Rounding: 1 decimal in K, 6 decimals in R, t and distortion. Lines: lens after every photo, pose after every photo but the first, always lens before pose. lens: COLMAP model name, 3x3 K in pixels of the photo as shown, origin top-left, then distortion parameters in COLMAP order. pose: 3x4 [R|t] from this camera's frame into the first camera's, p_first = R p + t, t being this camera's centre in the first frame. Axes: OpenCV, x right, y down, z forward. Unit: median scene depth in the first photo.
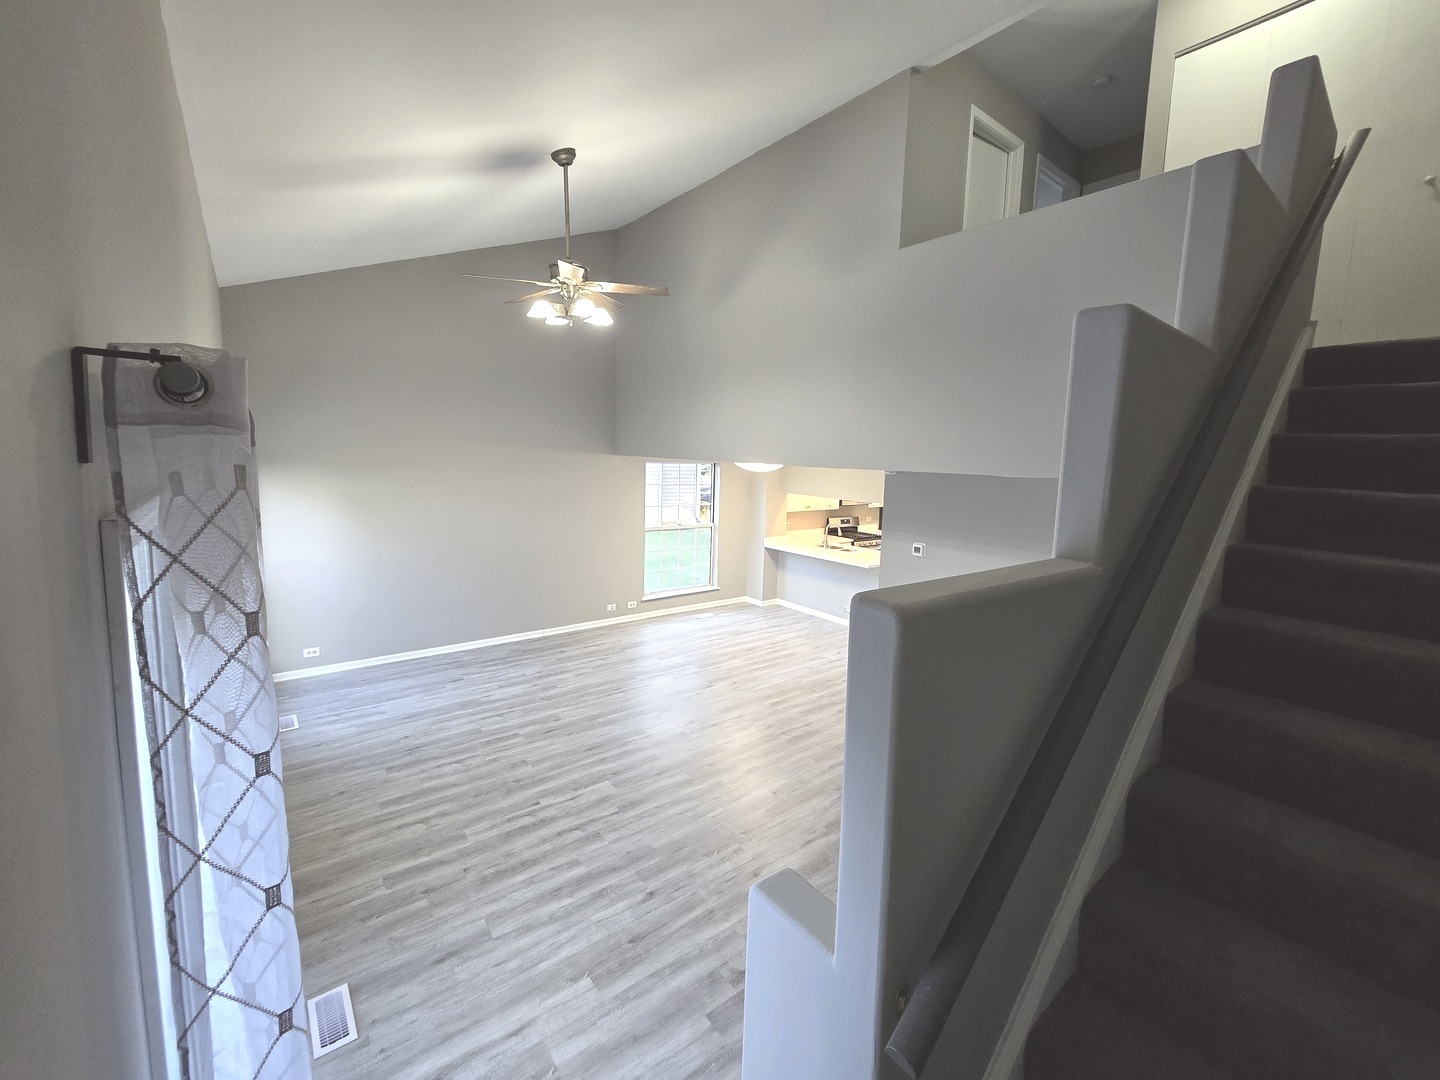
lens RADIAL K [[594.3, 0, 727.4], [0, 594.3, 520.0], [0, 0, 1]] dist [-0.000797, 0.000646]
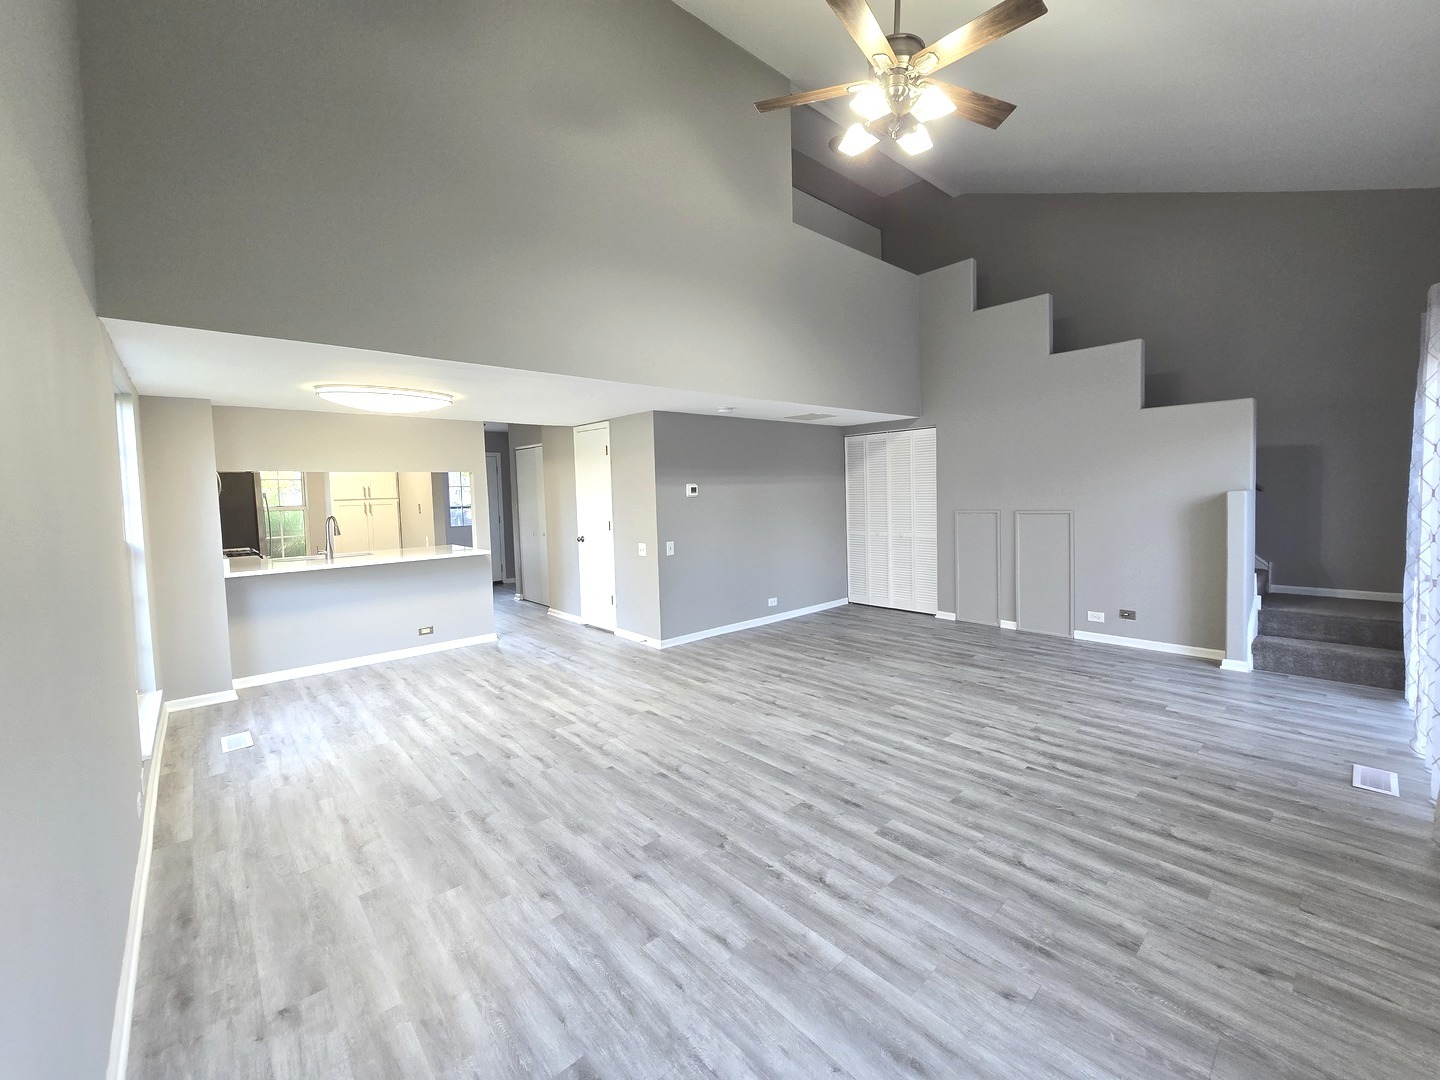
lens RADIAL K [[594.3, 0, 727.4], [0, 594.3, 520.0], [0, 0, 1]] dist [-0.000797, 0.000646]
pose [[-0.071059, -0.073197, 0.994783, -0.993300], [0.135124, 0.987404, 0.082306, 0.025248], [-0.988277, 0.140267, -0.060273, 1.313534]]
